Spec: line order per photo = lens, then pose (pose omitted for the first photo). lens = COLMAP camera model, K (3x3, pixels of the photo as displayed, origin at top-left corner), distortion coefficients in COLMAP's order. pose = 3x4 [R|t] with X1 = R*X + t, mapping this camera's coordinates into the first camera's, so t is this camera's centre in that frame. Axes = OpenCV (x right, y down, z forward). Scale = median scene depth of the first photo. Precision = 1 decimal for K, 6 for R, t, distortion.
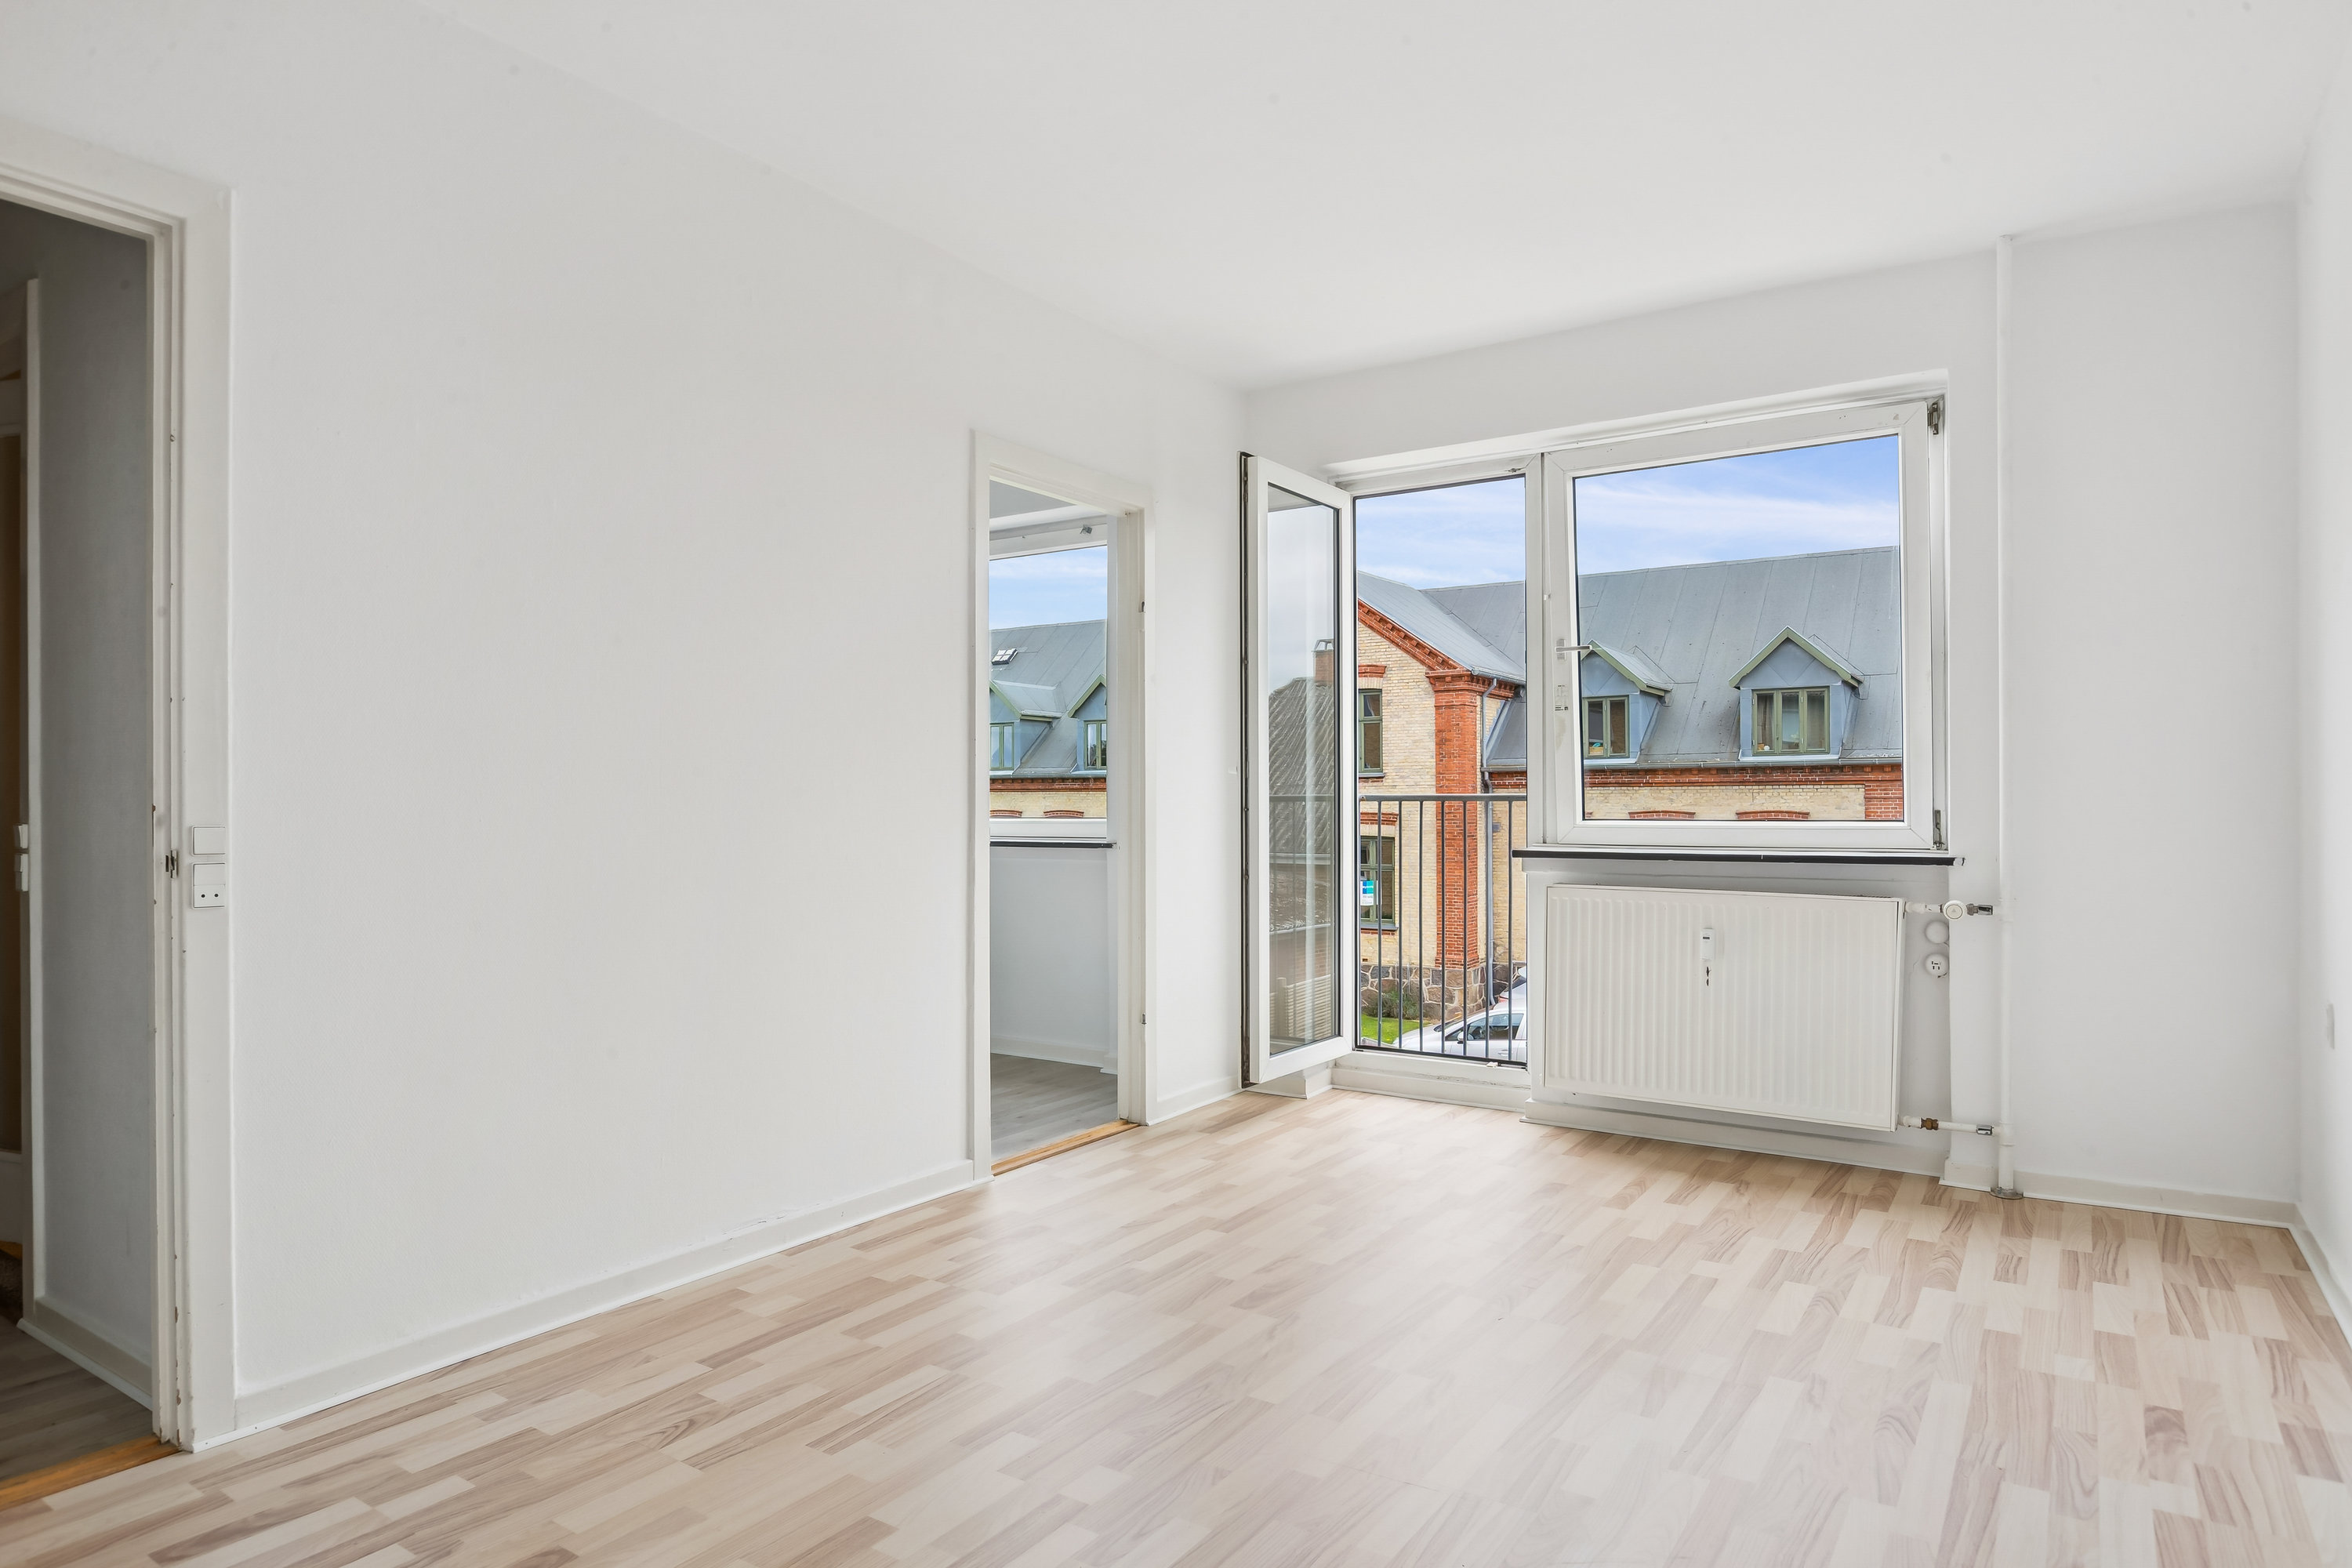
lens RADIAL K [[1357.1, 0, 1168.1], [0, 1357.1, 800.4], [0, 0, 1]] dist [-0.029650, 0.002886]
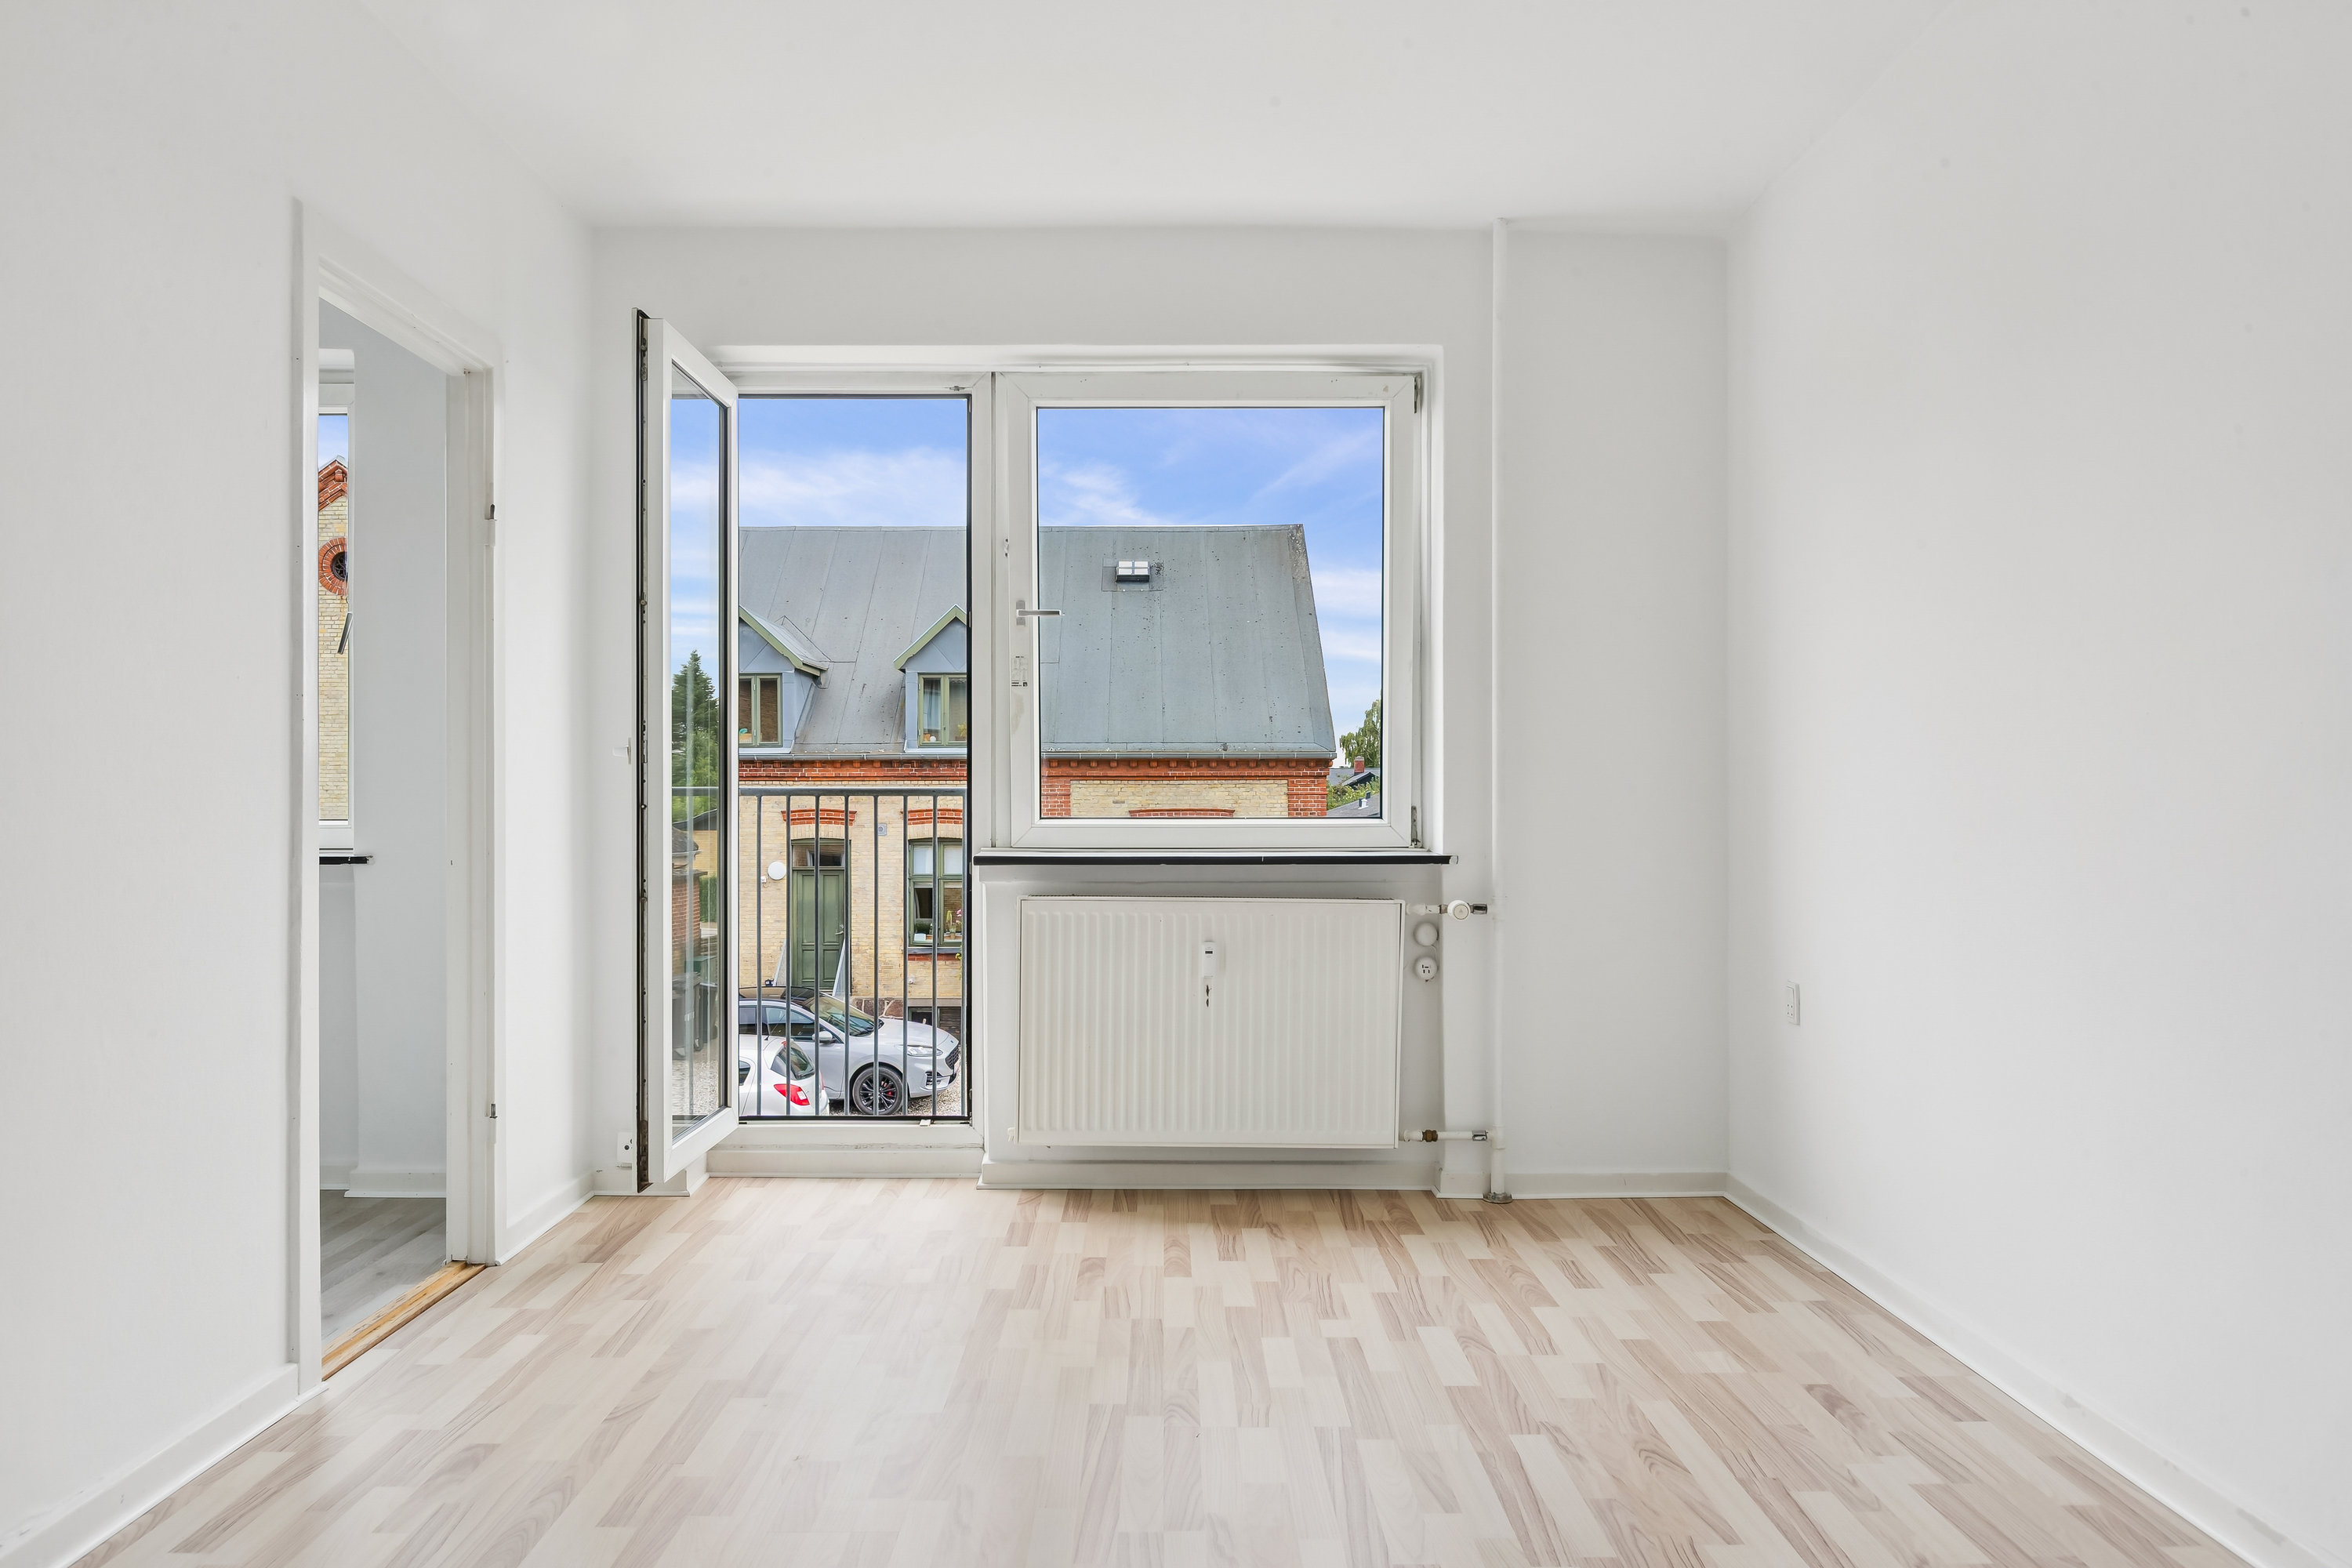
lens RADIAL K [[1618.2, 0, 1164.5], [0, 1618.2, 799.1], [0, 0, 1]] dist [-0.018062, 0.000673]
pose [[0.826586, 0.001583, 0.562808, -0.197965], [-0.002413, 0.999997, 0.000730, 0.001473], [-0.562805, -0.001962, 0.826587, 0.134016]]
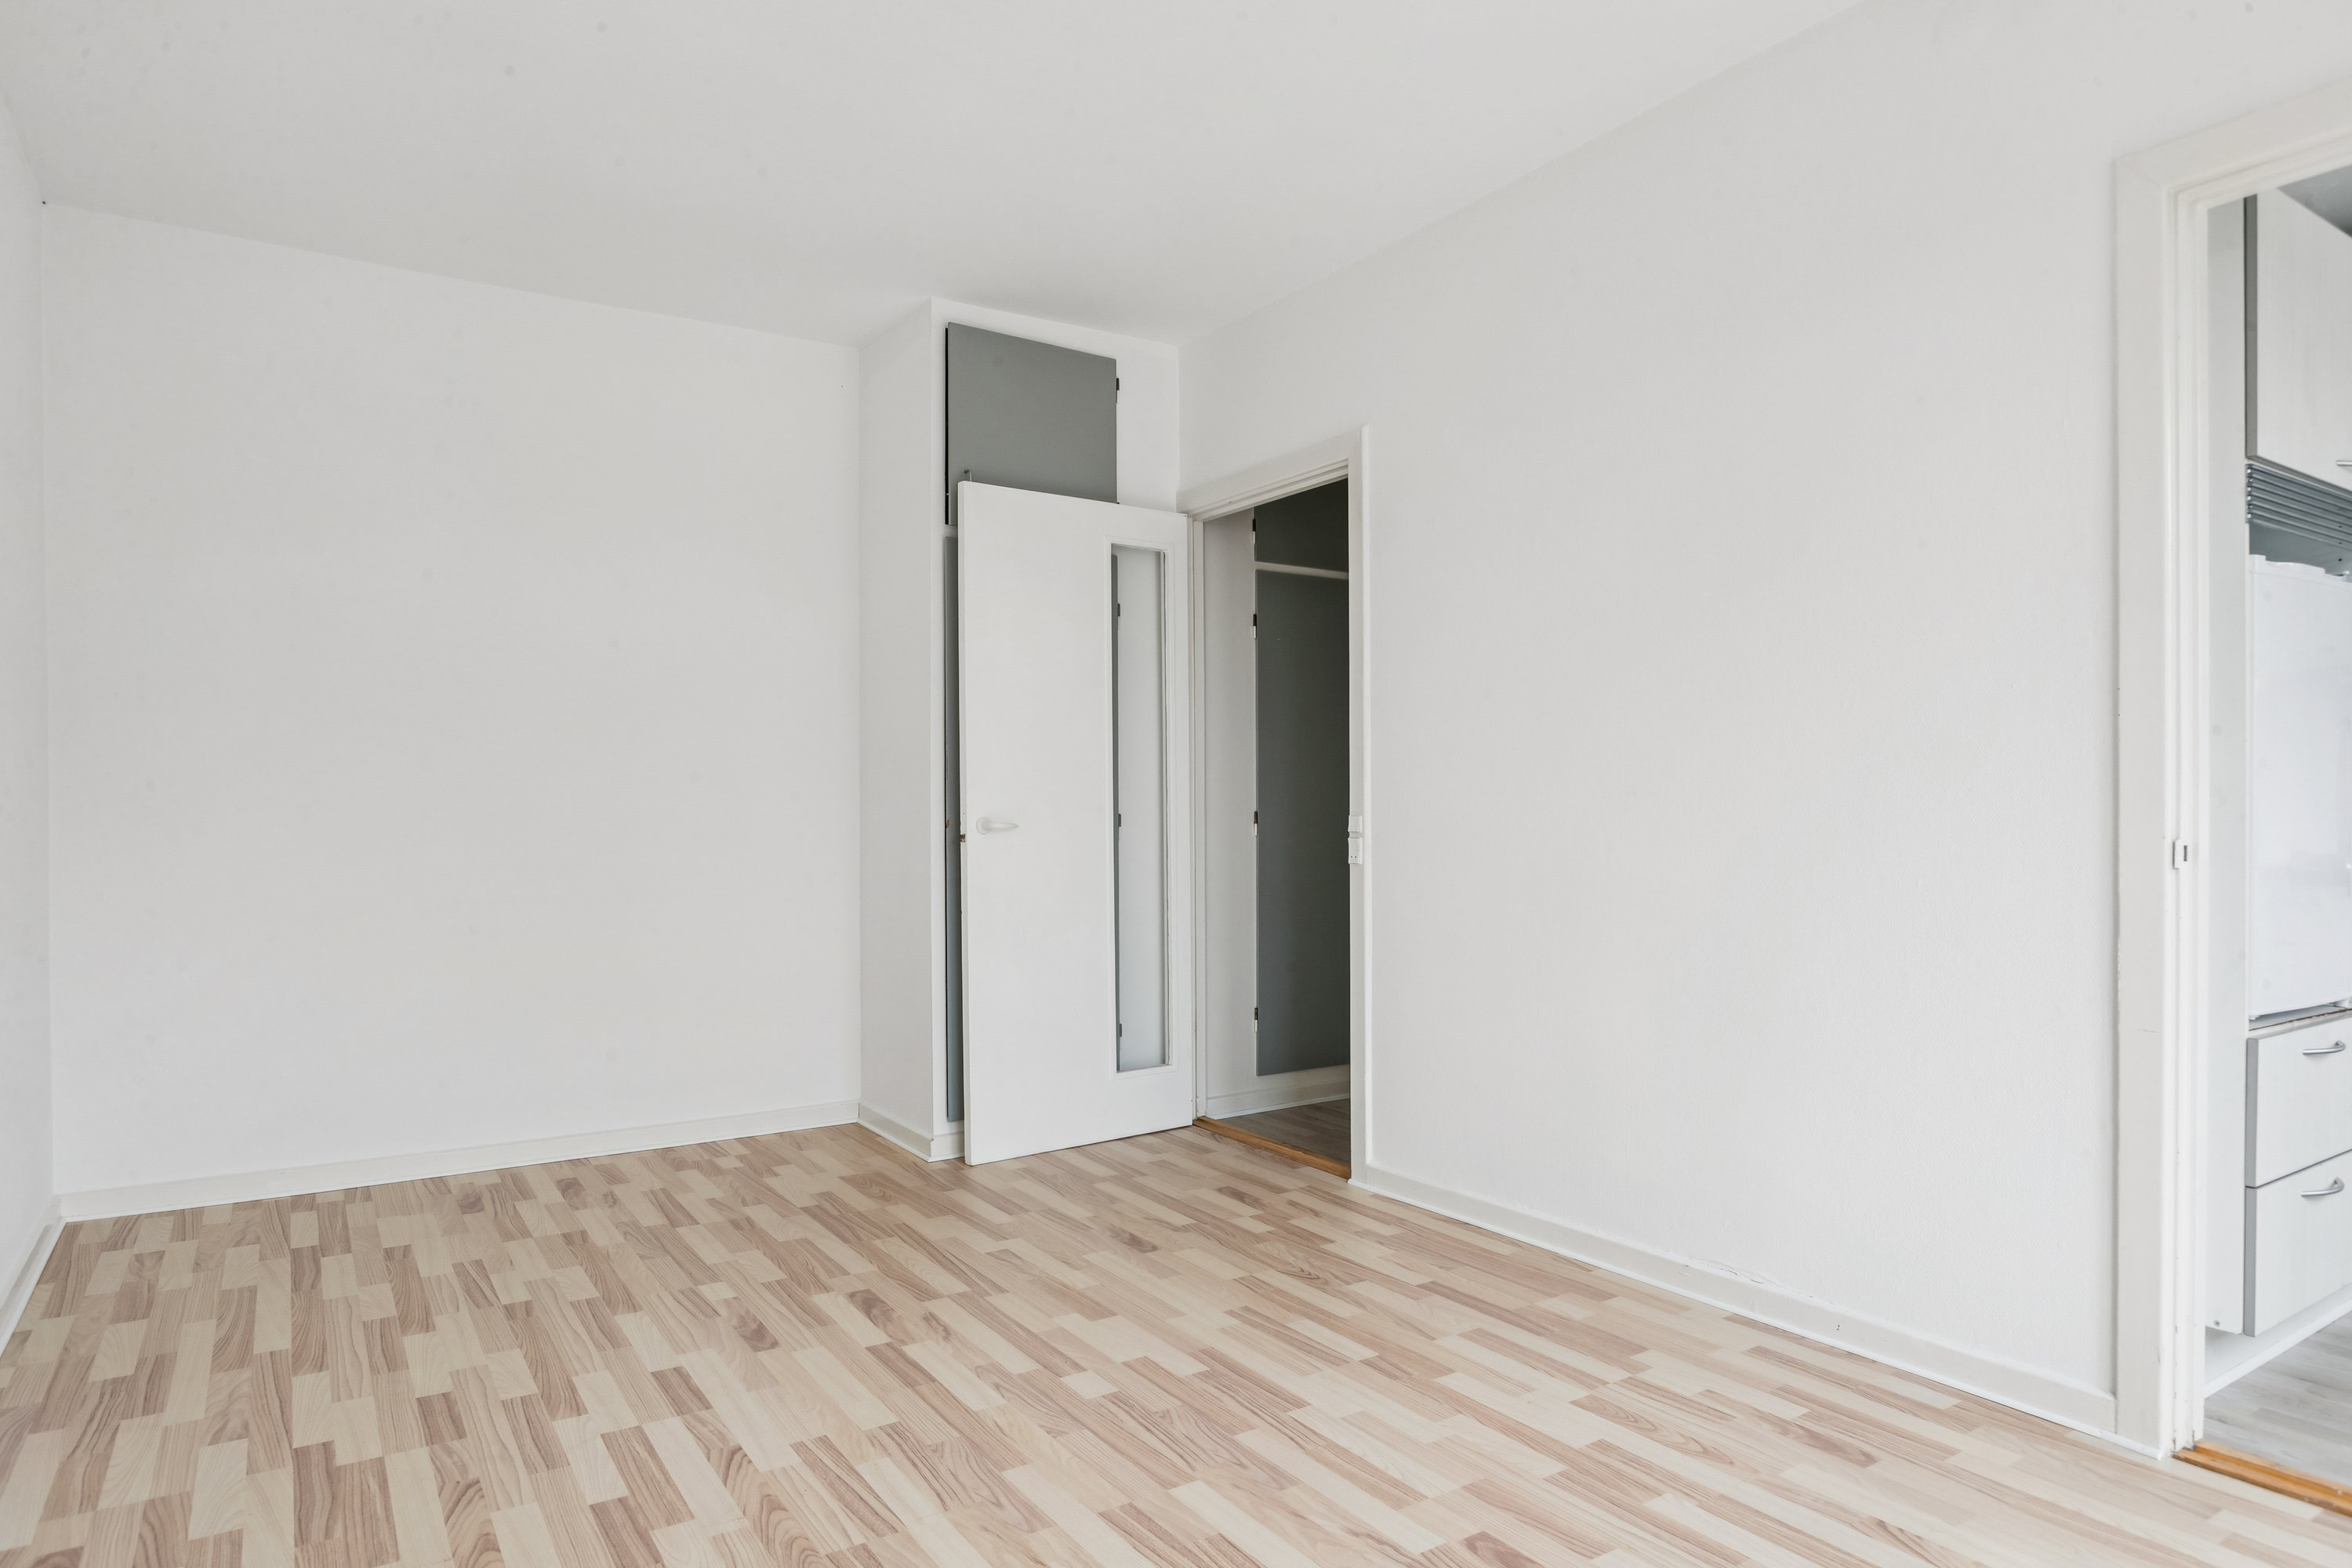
lens RADIAL K [[1357.1, 0, 1168.1], [0, 1357.1, 800.4], [0, 0, 1]] dist [-0.029650, 0.002886]
pose [[-0.382258, -0.003316, -0.924050, 0.479707], [0.004806, 0.999973, -0.005576, 0.003877], [0.924043, -0.006573, -0.382232, 0.724616]]
